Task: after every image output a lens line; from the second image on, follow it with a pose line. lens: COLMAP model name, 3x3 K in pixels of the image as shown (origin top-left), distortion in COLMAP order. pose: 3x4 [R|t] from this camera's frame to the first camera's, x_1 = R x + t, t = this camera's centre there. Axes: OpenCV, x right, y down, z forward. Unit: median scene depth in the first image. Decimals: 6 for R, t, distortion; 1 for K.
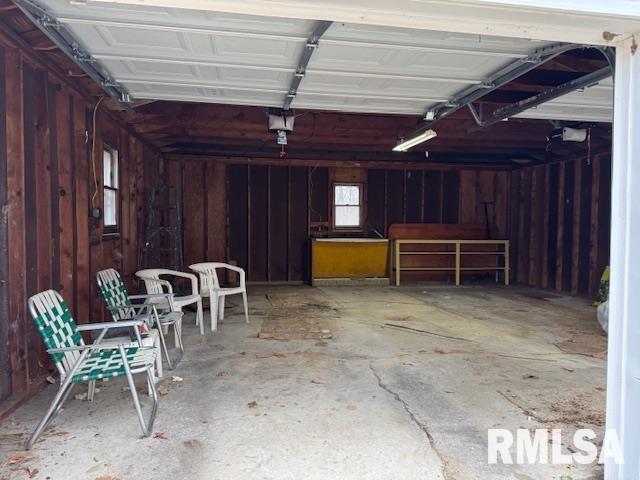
lens RADIAL K [[461.7, 0, 321.2], [0, 461.7, 243.4], [0, 0, 1]] dist [0.043426, -0.010547]
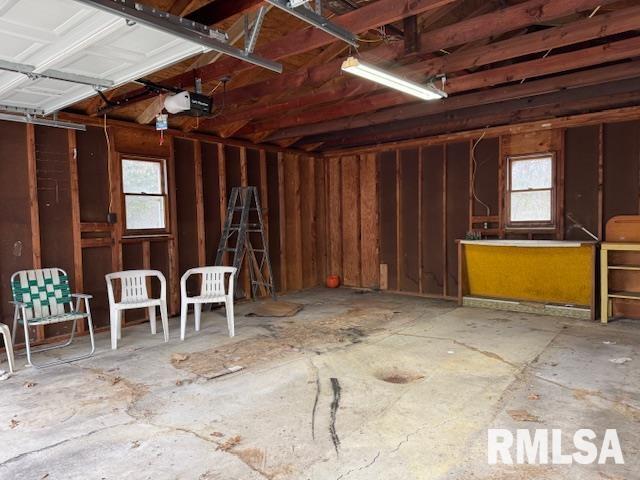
lens RADIAL K [[461.7, 0, 320.7], [0, 461.7, 235.9], [0, 0, 1]] dist [0.043426, -0.010547]
pose [[0.632589, 0.005797, -0.774466, 0.401245], [-0.010656, 0.999942, -0.001219, -0.013820], [0.774415, 0.009024, 0.632614, 0.372276]]
